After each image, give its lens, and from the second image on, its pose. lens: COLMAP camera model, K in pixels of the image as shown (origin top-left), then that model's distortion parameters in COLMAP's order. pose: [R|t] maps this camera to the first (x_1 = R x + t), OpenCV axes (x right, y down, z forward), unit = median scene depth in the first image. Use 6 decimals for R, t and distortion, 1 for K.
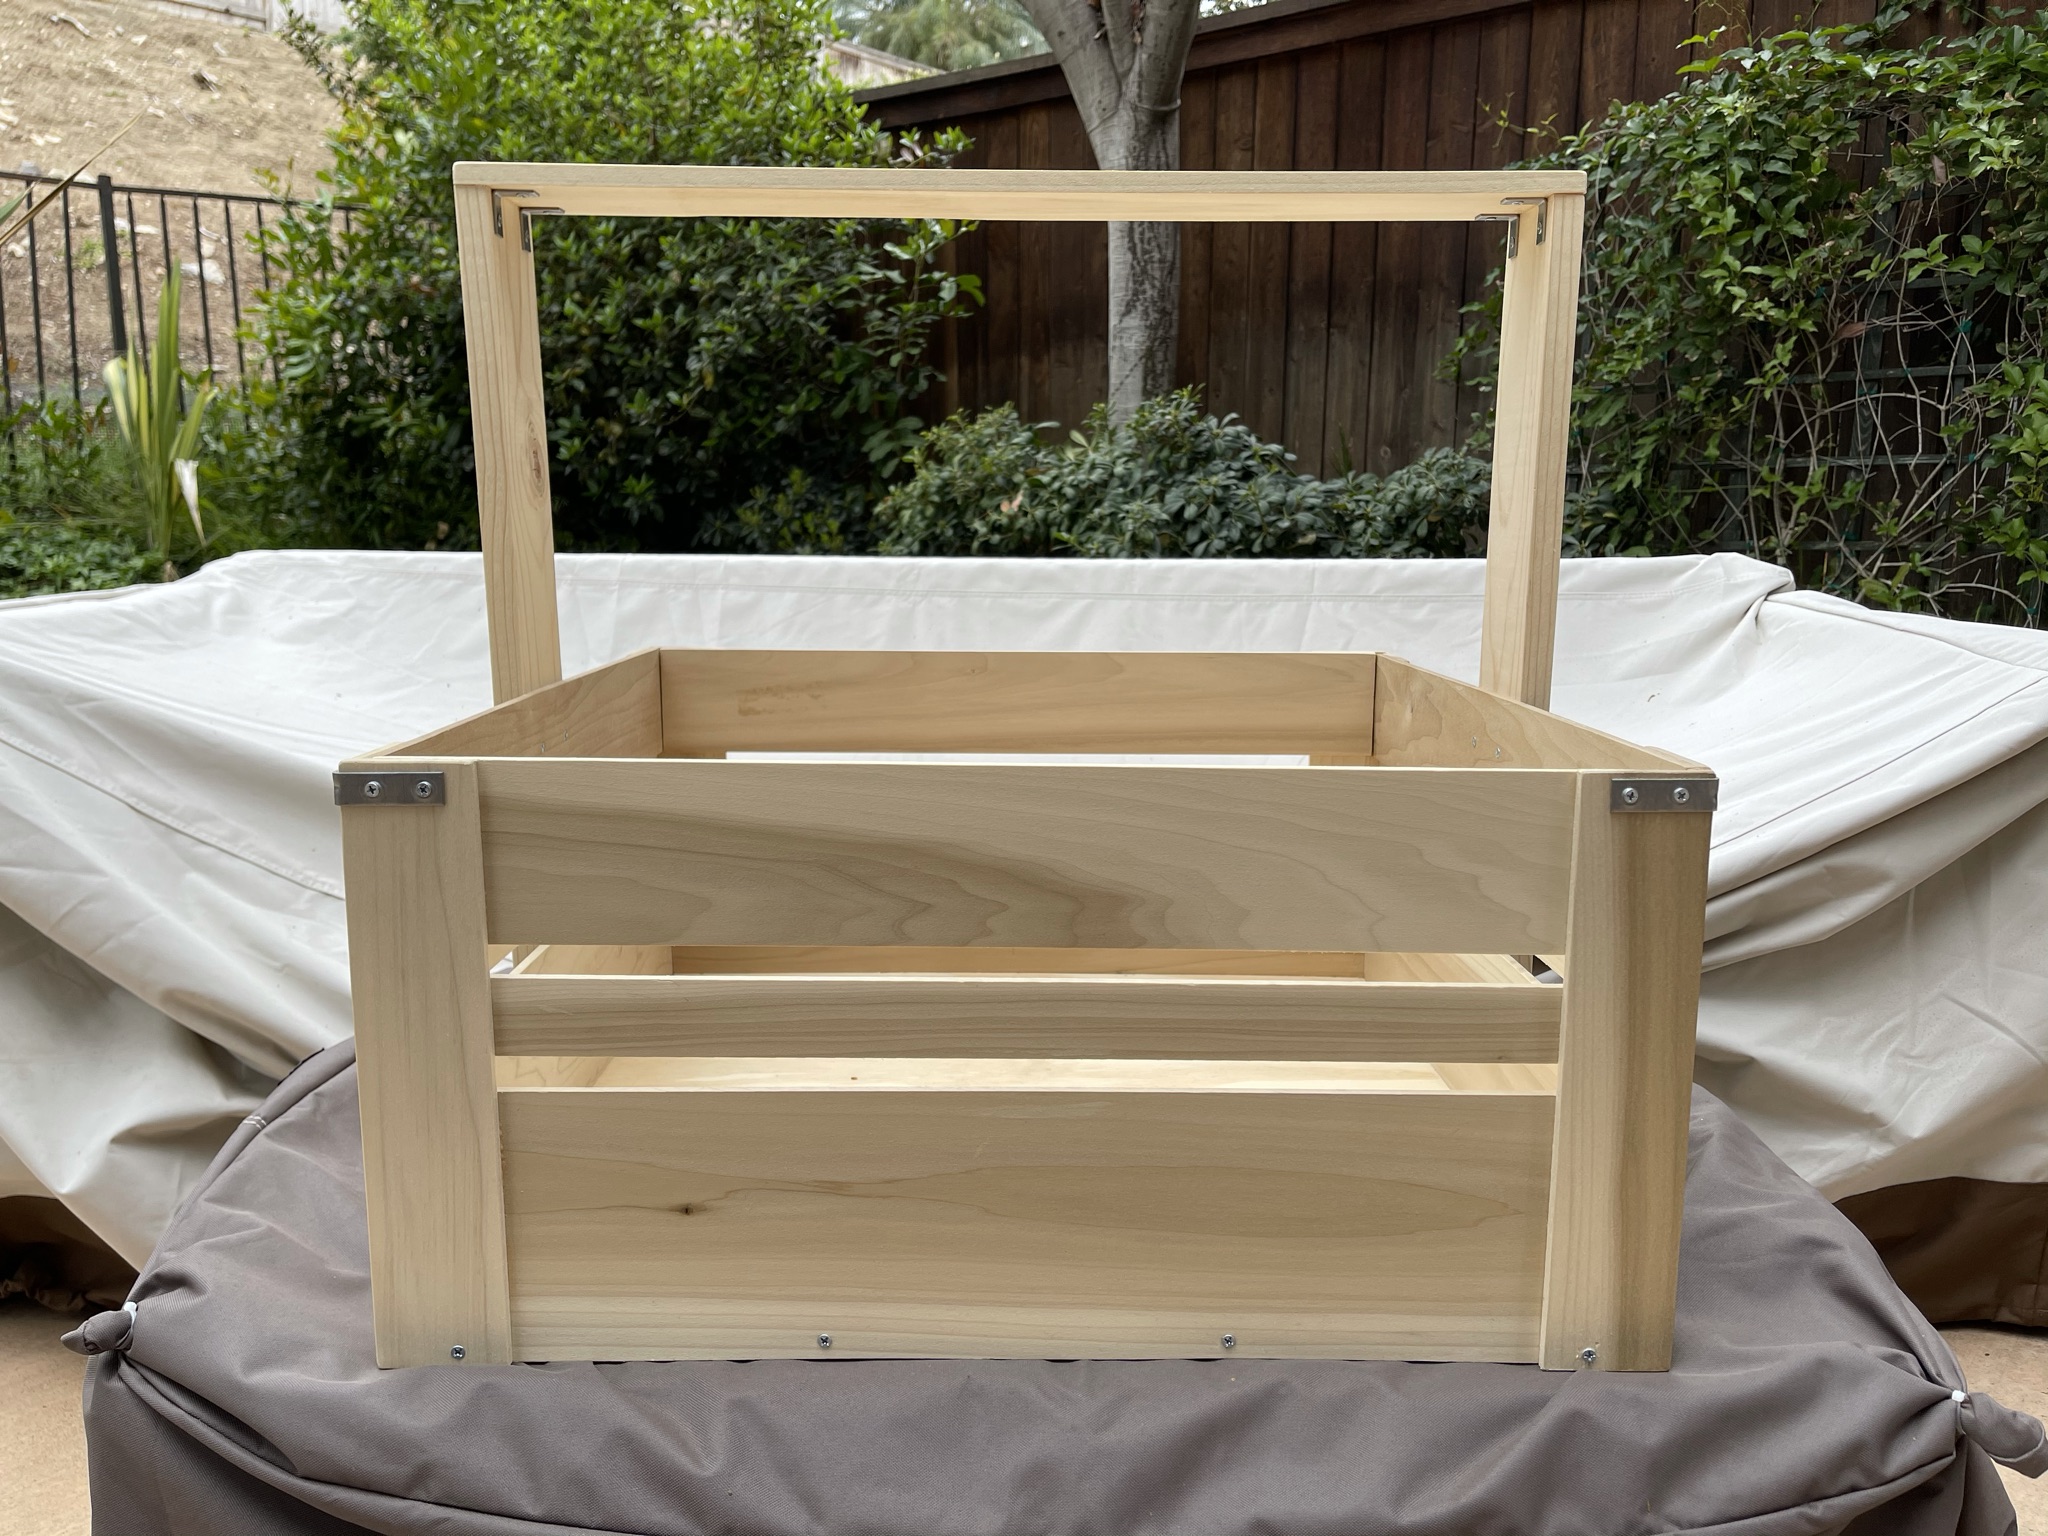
lens RADIAL K [[1530.2, 0, 1031.3], [0, 1530.2, 885.4], [0, 0, 1]] dist [0.081167, -0.108583]
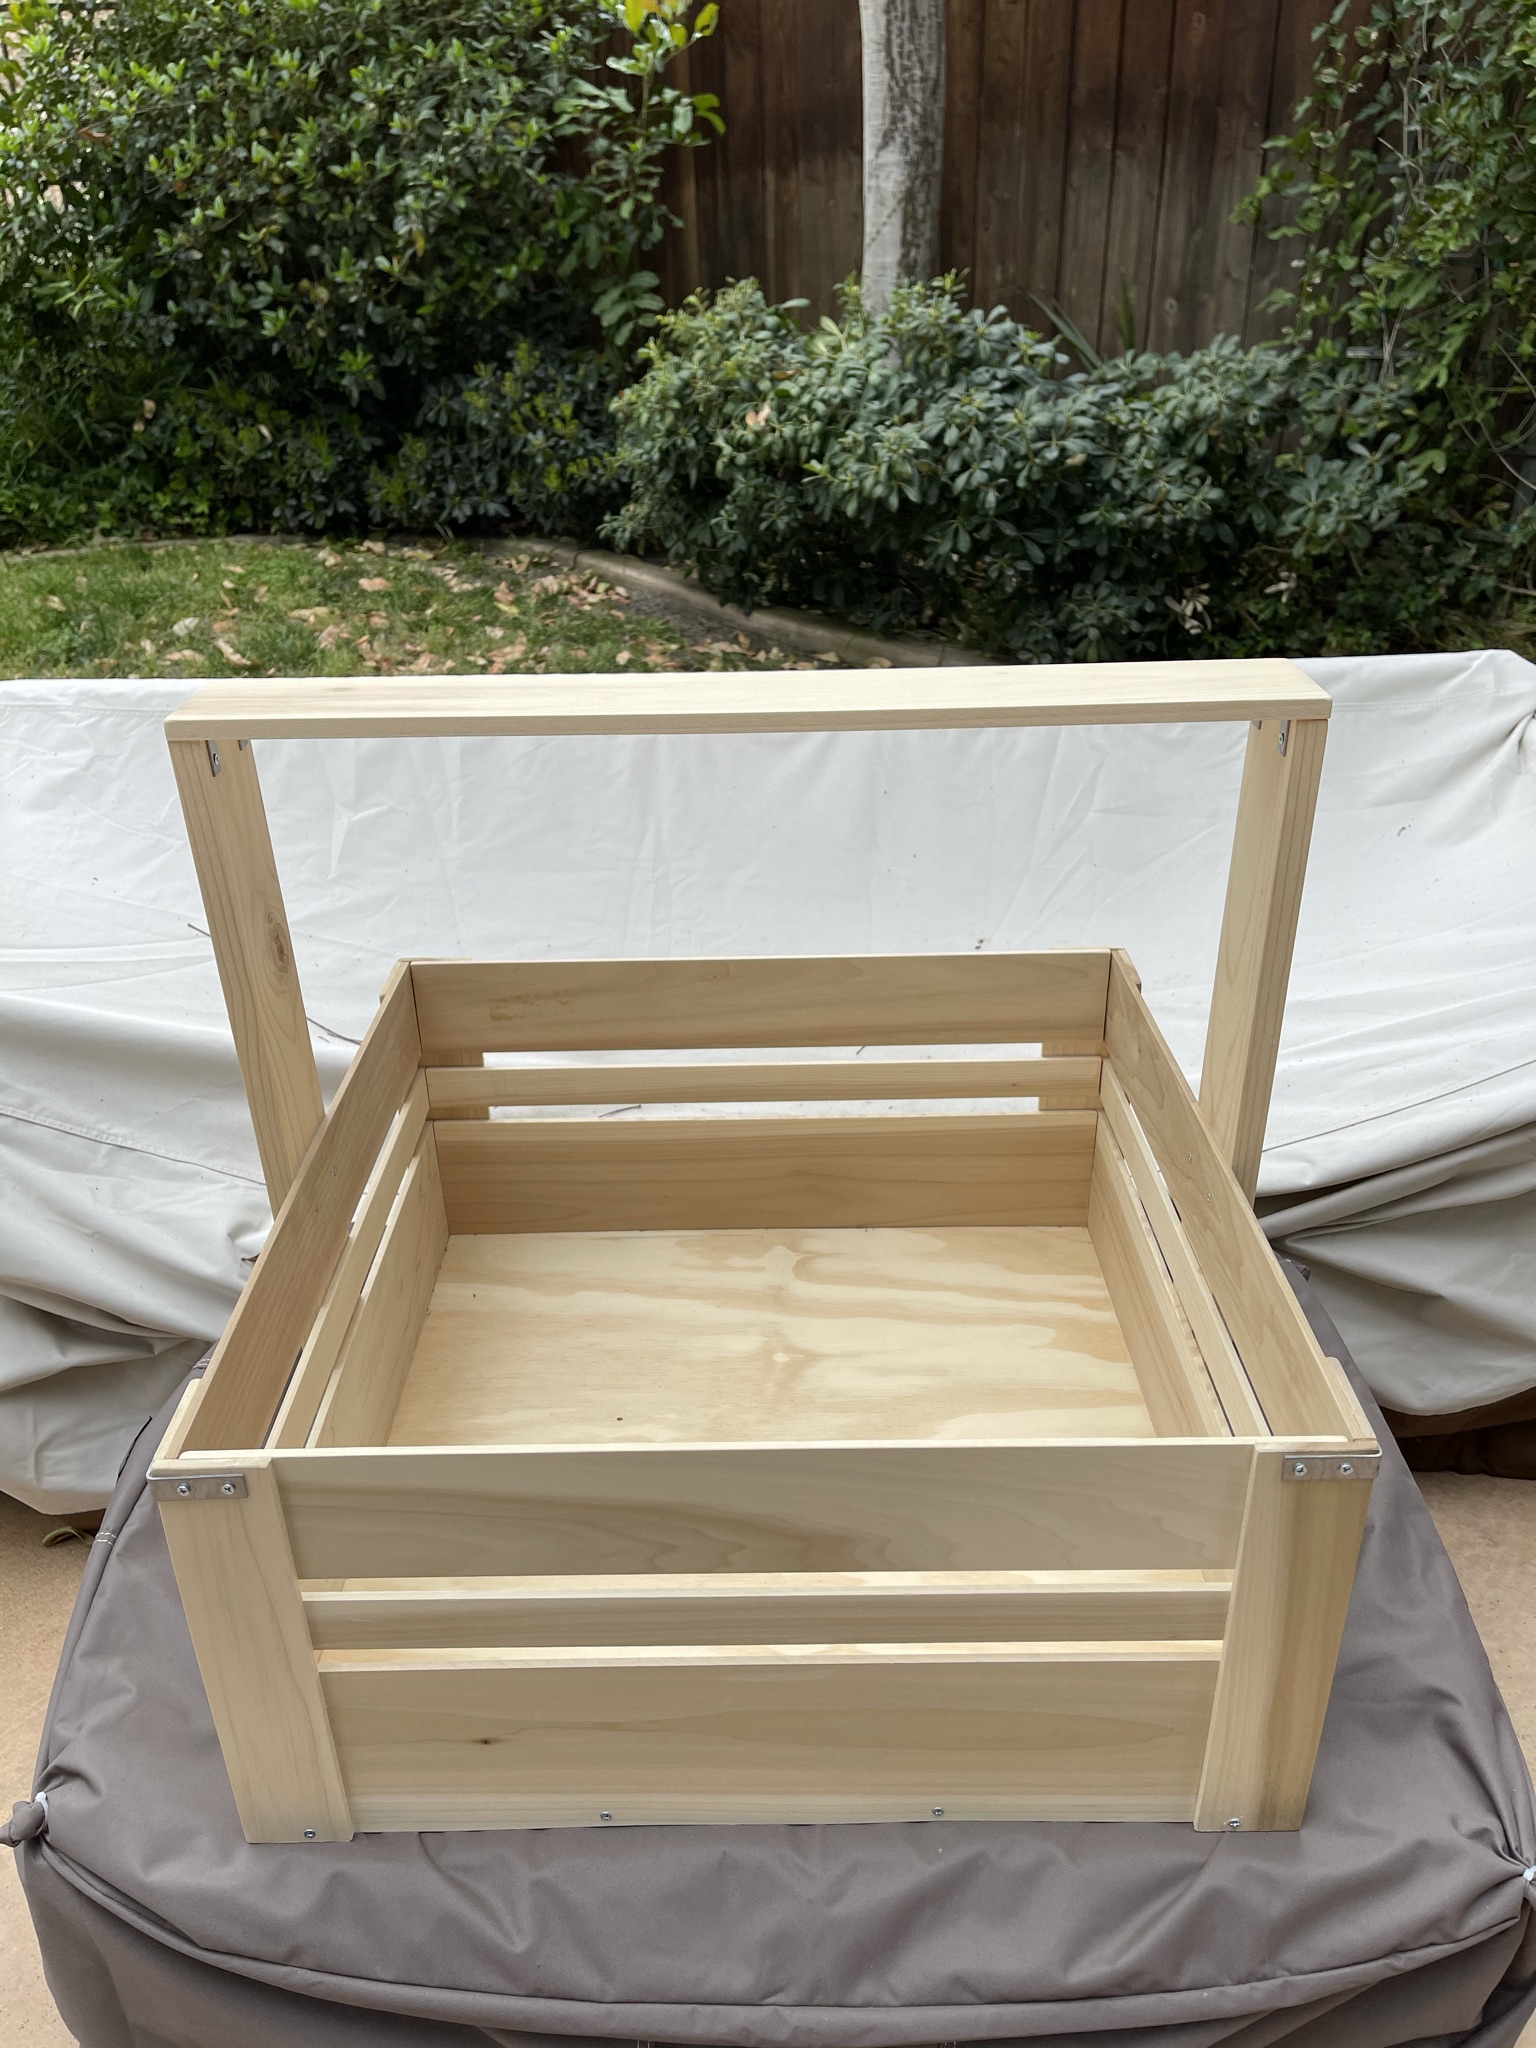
lens RADIAL K [[1530.2, 0, 768.0], [0, 1530.2, 1024.0], [0, 0, 1]] dist [0.081167, -0.108583]
pose [[0.999612, -0.016174, -0.022670, 0.008386], [0.022181, 0.954638, 0.296941, -0.173136], [0.016839, -0.297328, 0.954627, 0.004928]]
